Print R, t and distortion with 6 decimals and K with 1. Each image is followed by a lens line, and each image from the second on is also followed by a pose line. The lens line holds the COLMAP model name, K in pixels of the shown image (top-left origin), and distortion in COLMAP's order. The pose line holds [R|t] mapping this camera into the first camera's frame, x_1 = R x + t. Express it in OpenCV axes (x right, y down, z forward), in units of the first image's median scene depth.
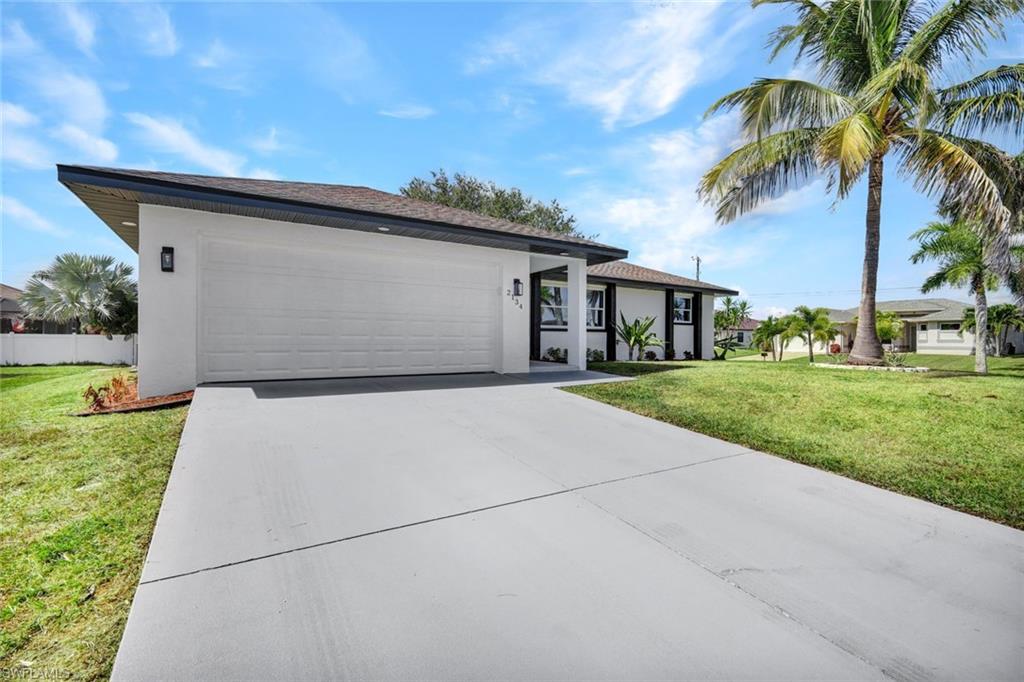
lens RADIAL K [[452.3, 0, 511.2], [0, 452.3, 338.4], [0, 0, 1]] dist [0.002208, 0.000199]
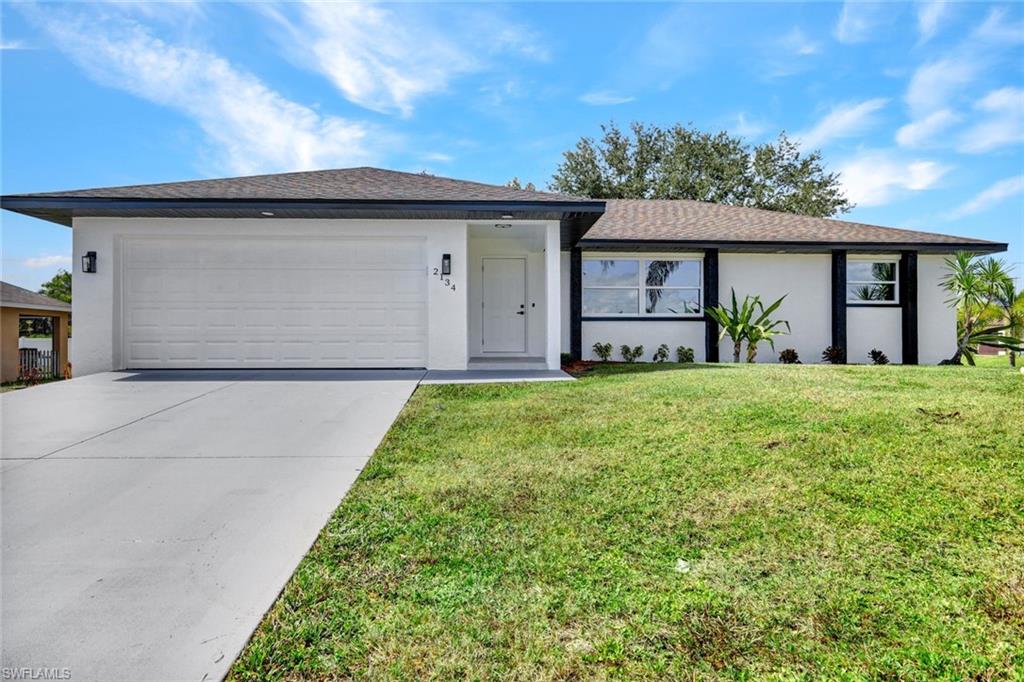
lens RADIAL K [[609.7, 0, 512.0], [0, 609.7, 341.0], [0, 0, 1]] dist [0.000758, -0.000104]
pose [[0.873495, -0.016298, -0.486561, 0.358923], [0.009109, 0.999812, -0.017137, 0.024999], [0.486749, 0.010537, 0.873479, 0.055673]]
